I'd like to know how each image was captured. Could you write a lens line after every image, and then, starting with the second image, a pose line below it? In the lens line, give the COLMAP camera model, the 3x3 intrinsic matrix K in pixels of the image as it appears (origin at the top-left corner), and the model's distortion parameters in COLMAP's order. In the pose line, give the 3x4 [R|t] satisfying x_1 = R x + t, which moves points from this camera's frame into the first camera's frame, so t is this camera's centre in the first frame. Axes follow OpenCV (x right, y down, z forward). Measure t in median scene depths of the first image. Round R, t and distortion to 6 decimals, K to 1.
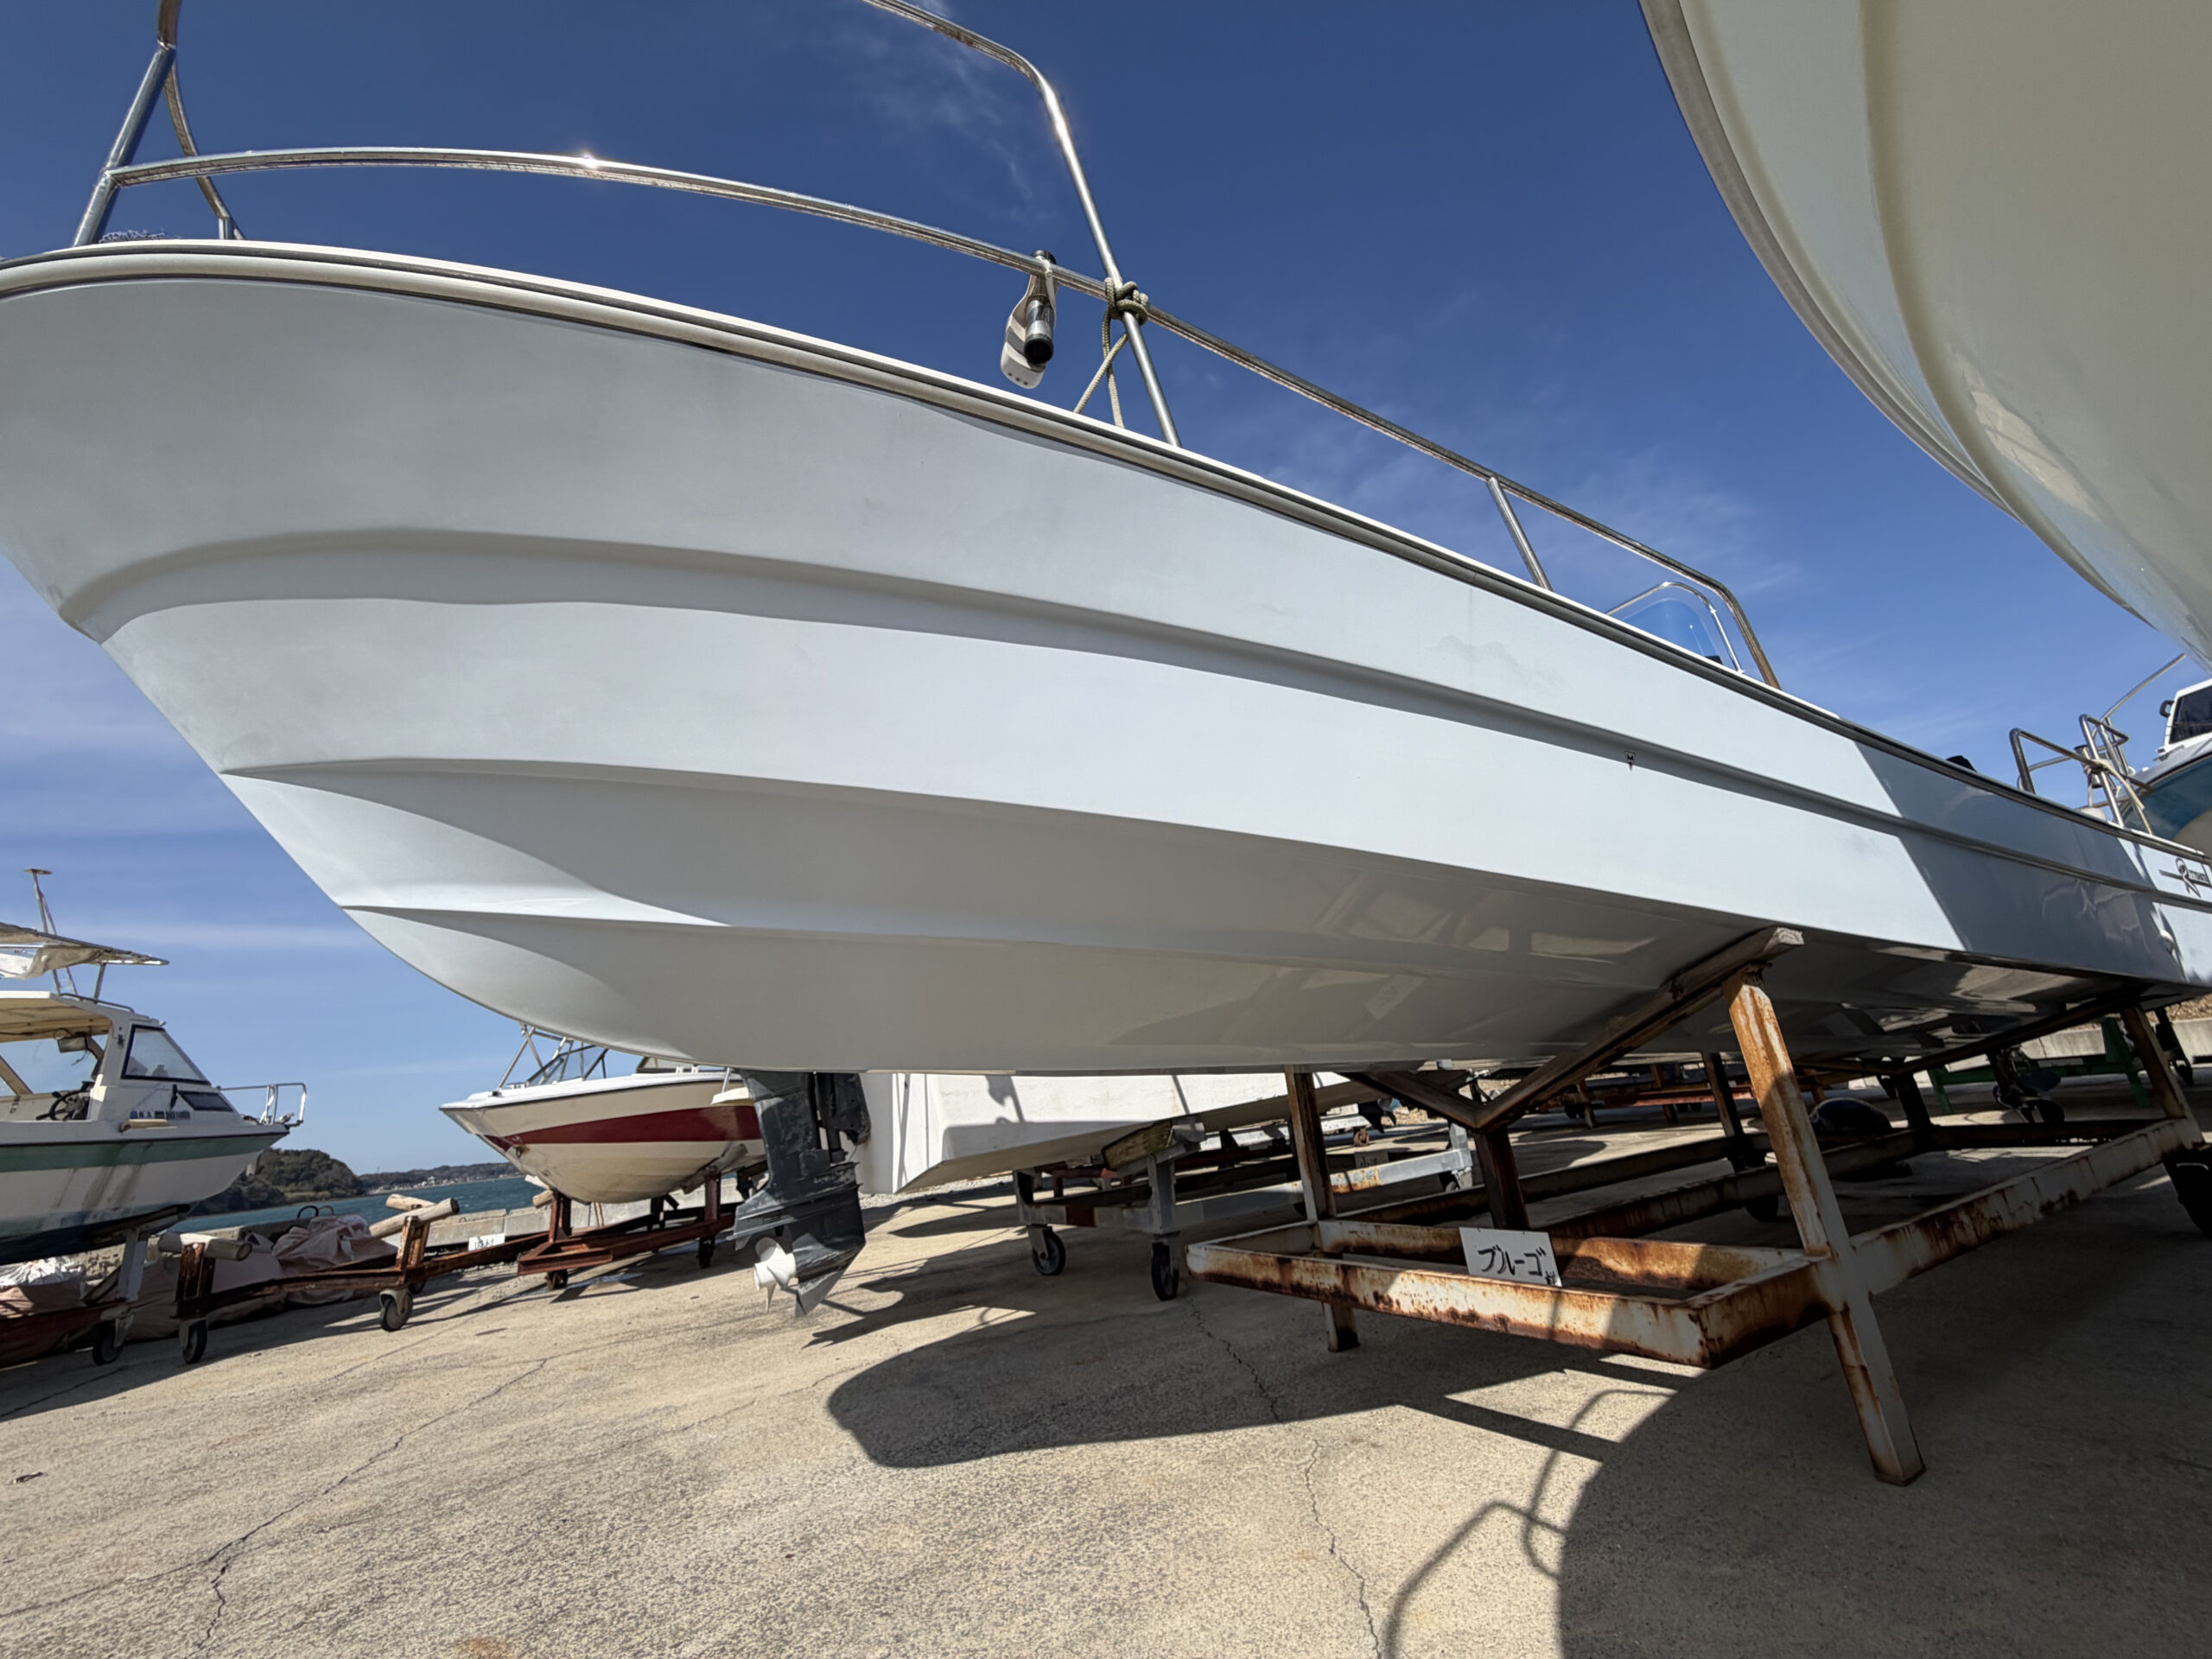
lens RADIAL K [[887.7, 0, 1092.1], [0, 887.7, 809.0], [0, 0, 1]] dist [-0.003363, 0.000614]
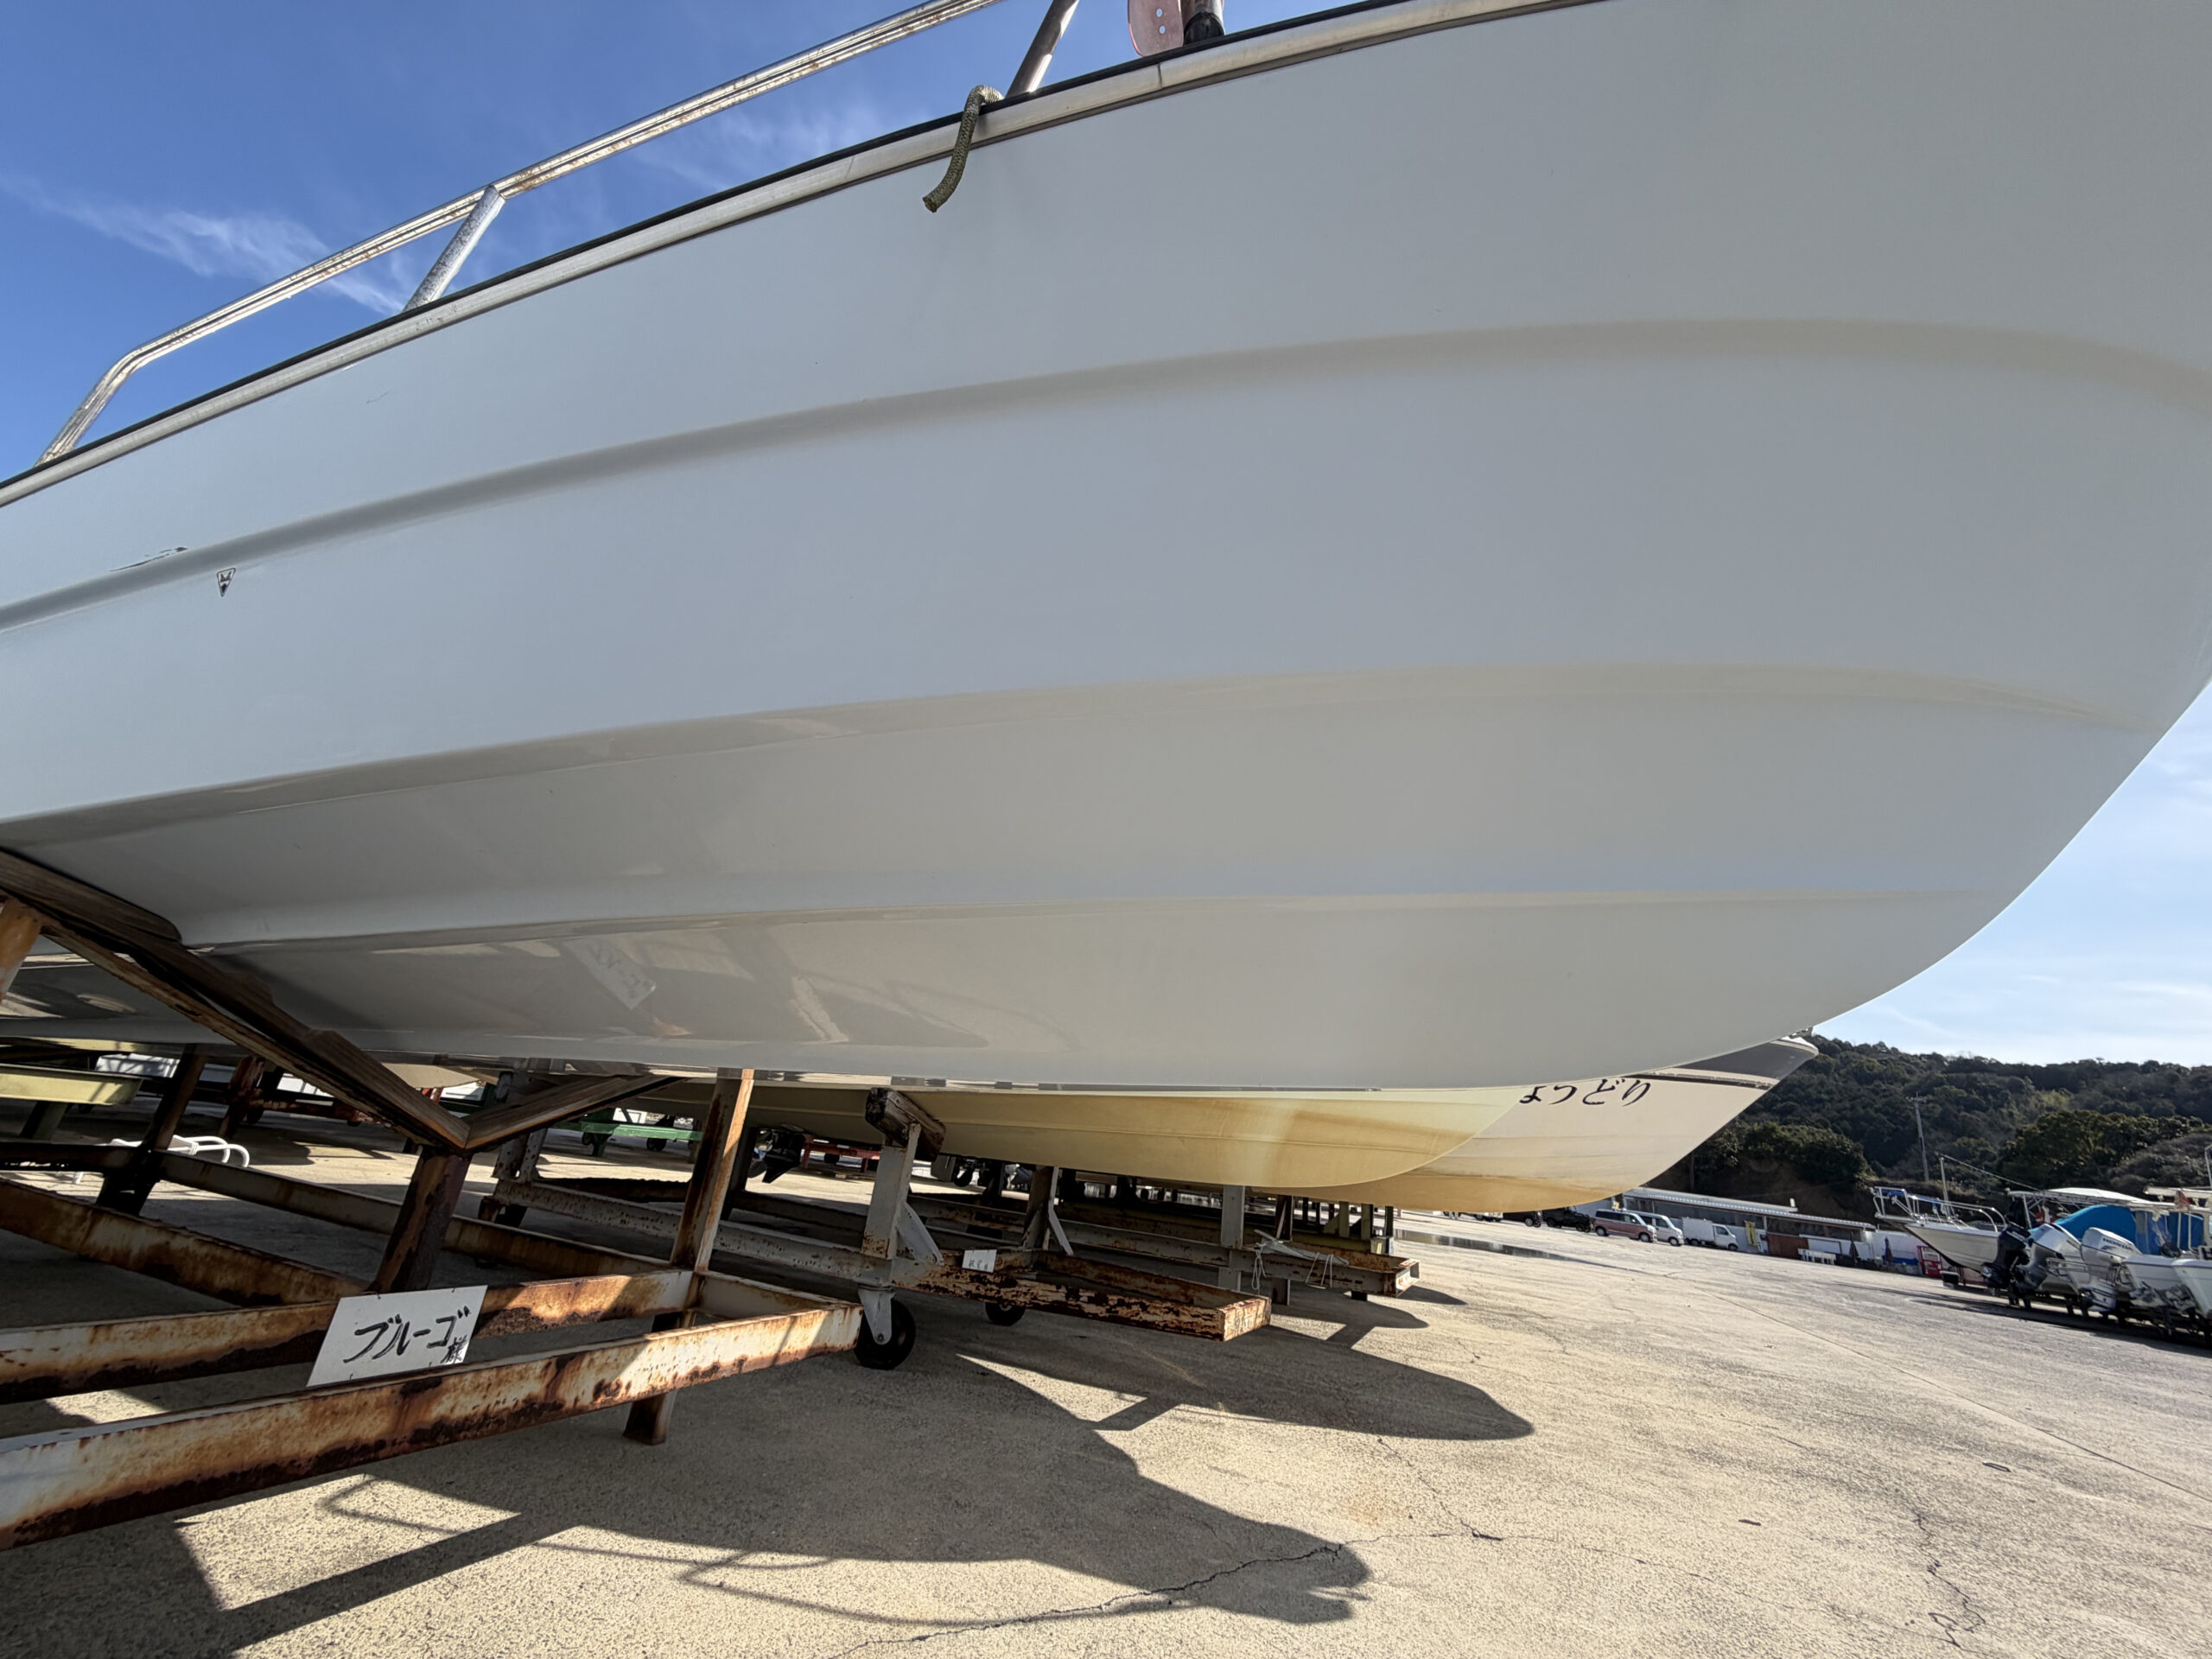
lens RADIAL K [[887.7, 0, 1112.1], [0, 887.7, 848.2], [0, 0, 1]] dist [-0.003363, 0.000614]
pose [[-0.653243, 0.274347, 0.705696, -0.435261], [-0.290352, 0.770019, -0.568125, 0.383715], [-0.699263, -0.576024, -0.423353, 0.967856]]
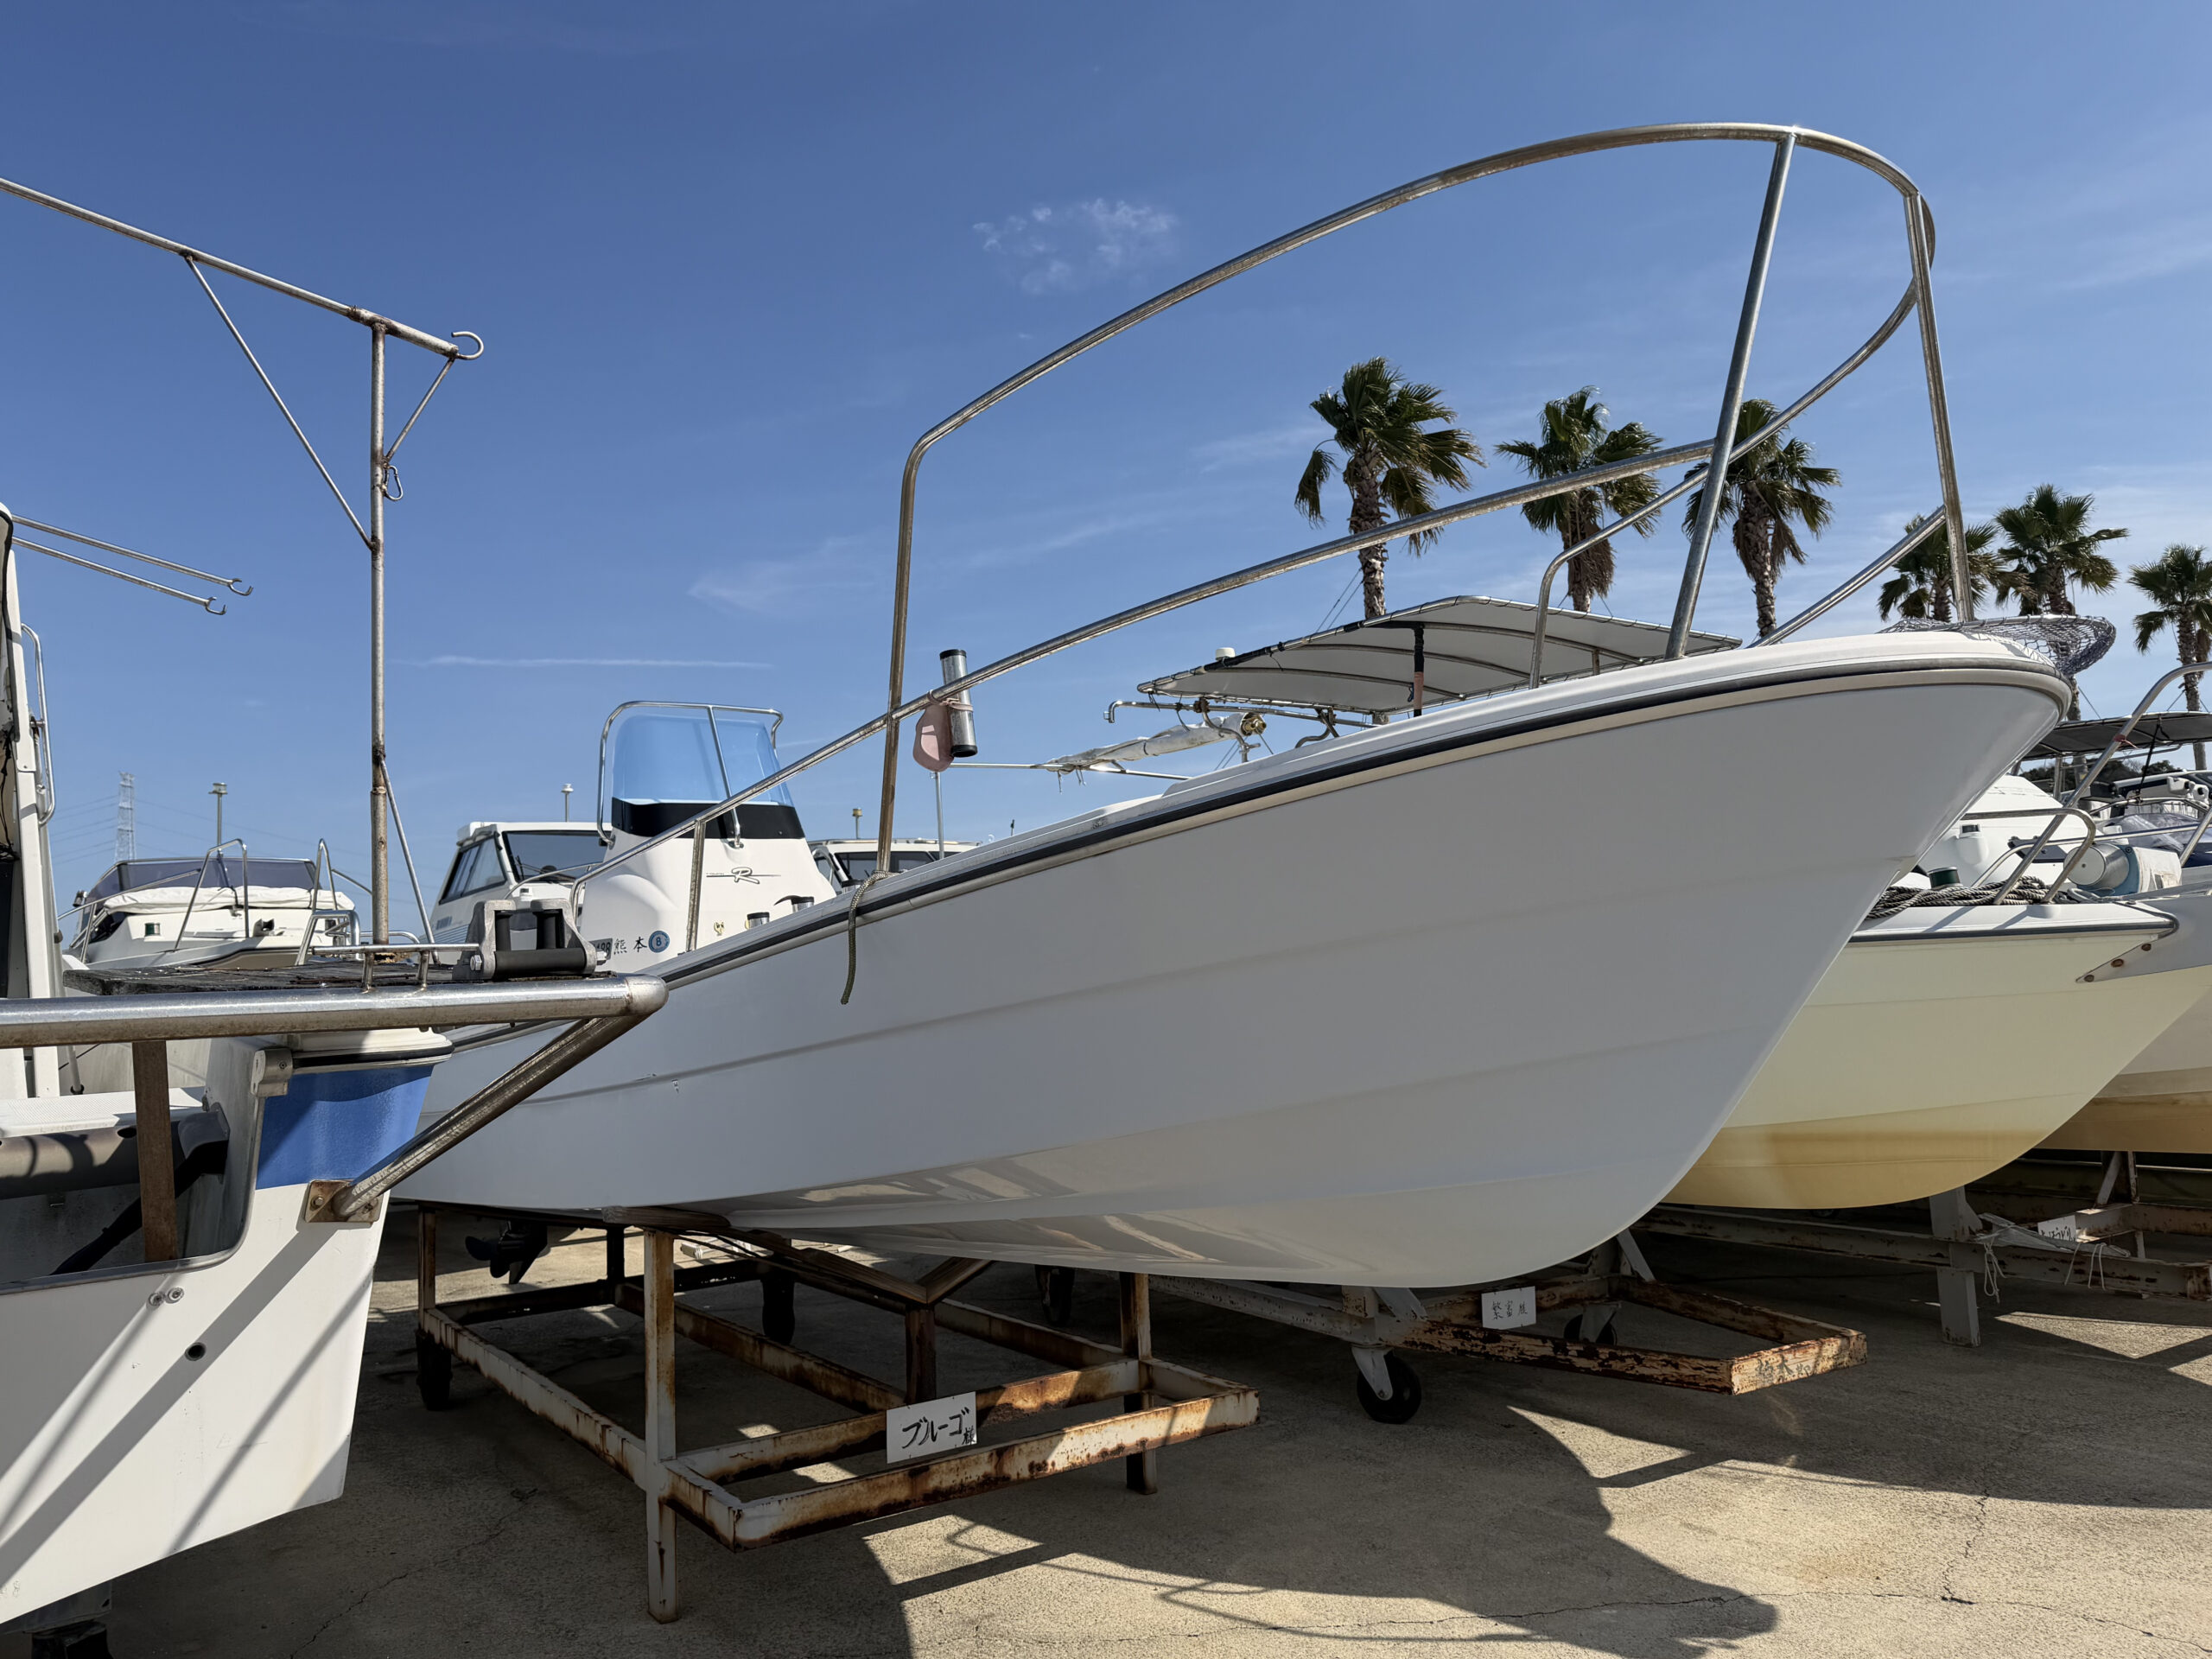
lens RADIAL K [[1561.8, 0, 1102.2], [0, 1561.8, 833.7], [0, 0, 1]] dist [0.014928, -0.023973]
pose [[-0.089382, 0.209208, 0.973778, -1.259151], [-0.271252, 0.935622, -0.225908, 0.188115], [-0.958349, -0.284331, -0.026880, 0.906539]]
